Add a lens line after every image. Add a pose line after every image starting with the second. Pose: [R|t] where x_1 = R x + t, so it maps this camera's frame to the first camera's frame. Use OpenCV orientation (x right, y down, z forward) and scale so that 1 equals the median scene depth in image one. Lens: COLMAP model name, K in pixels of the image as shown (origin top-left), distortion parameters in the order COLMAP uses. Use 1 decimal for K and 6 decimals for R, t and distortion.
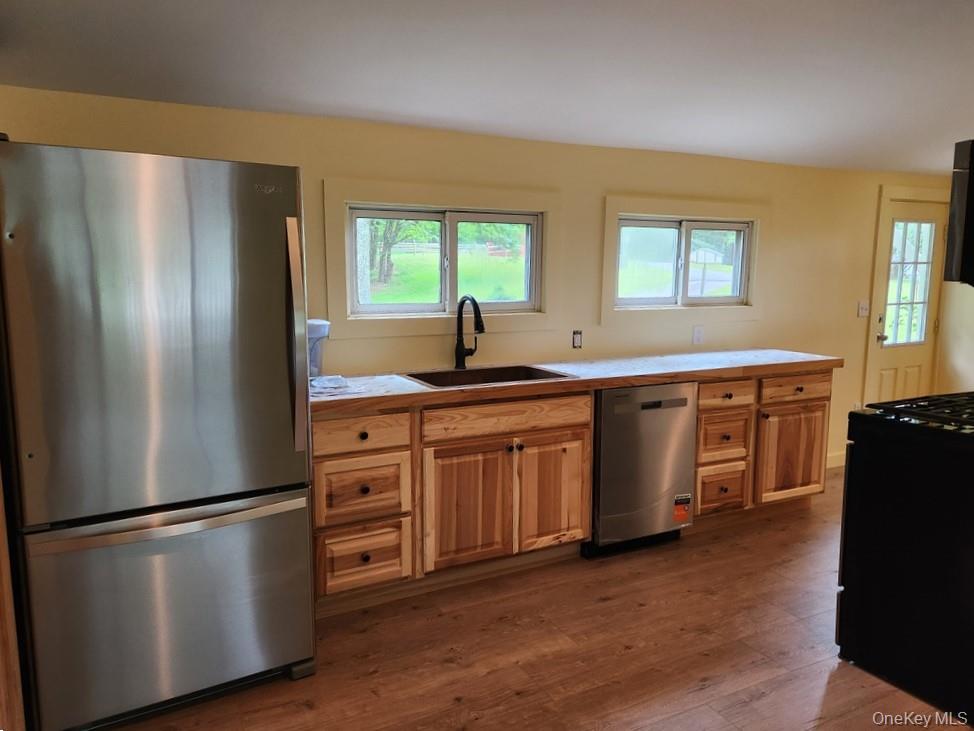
lens RADIAL K [[656.7, 0, 487.0], [0, 656.7, 365.5], [0, 0, 1]] dist [0.005370, 0.000750]
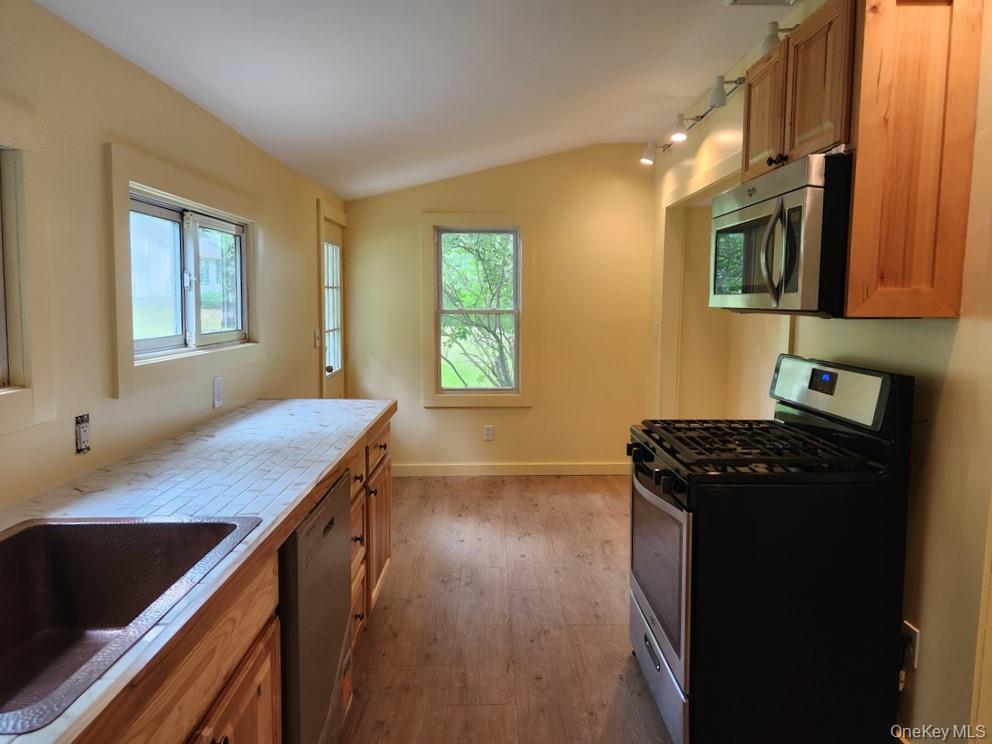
lens RADIAL K [[664.7, 0, 496.0], [0, 664.7, 372.0], [0, 0, 1]] dist [-0.000080, 0.000305]
pose [[0.428900, -0.089753, 0.898882, -0.149164], [0.106487, 0.993138, 0.048354, -0.069473], [-0.897054, 0.074980, 0.435514, 0.477926]]
